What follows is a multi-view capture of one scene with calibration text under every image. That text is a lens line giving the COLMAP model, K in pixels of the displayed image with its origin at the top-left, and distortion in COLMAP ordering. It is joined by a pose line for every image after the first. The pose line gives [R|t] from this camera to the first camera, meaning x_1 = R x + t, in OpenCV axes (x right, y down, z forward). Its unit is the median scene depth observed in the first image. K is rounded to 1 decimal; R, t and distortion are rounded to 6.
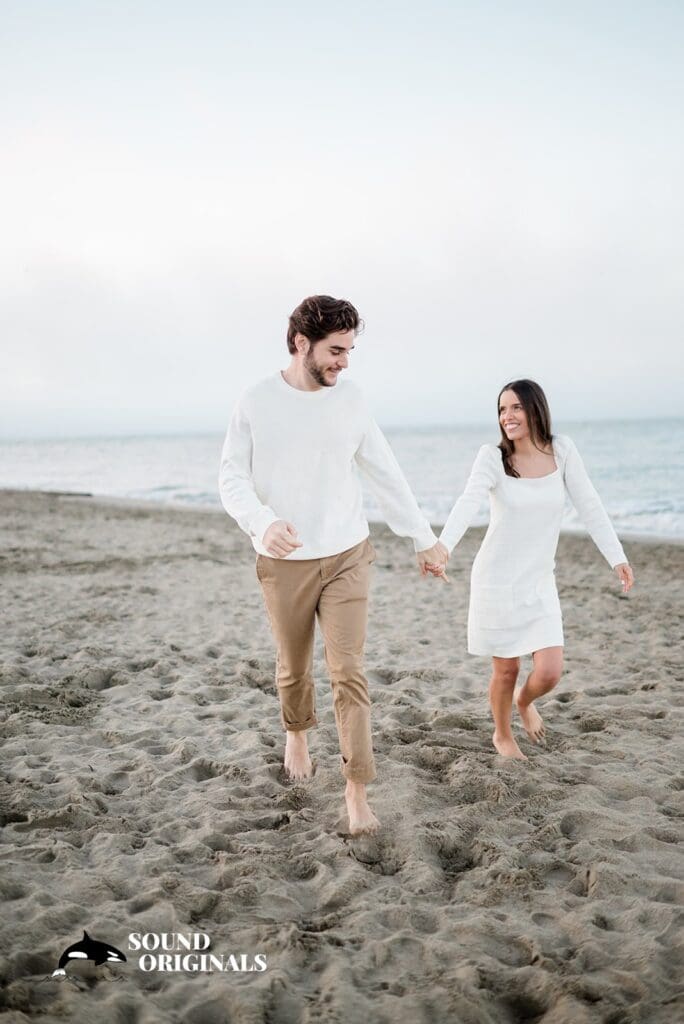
lens RADIAL K [[1013.4, 0, 343.5], [0, 1013.4, 512.2], [0, 0, 1]] dist [0.002343, 0.000000]
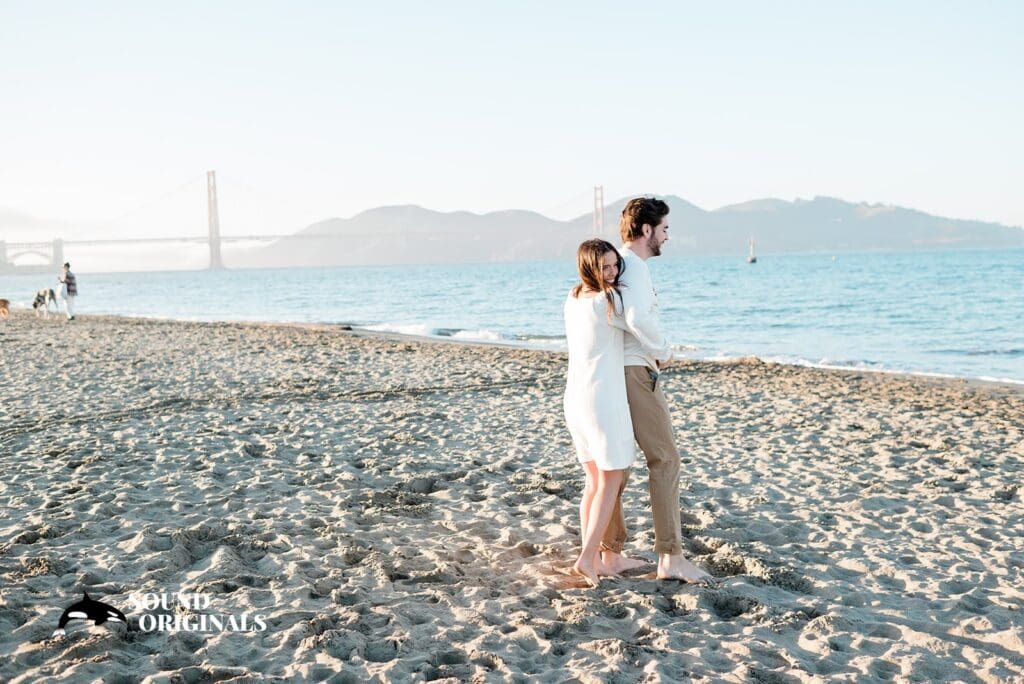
lens RADIAL K [[1013.4, 0, 517.2], [0, 1013.4, 344.0], [0, 0, 1]] dist [0.002343, 0.000000]
pose [[0.998198, 0.006927, -0.059612, -0.079602], [-0.006959, 0.999976, -0.000332, -0.012062], [0.059609, 0.000746, 0.998222, -0.328474]]
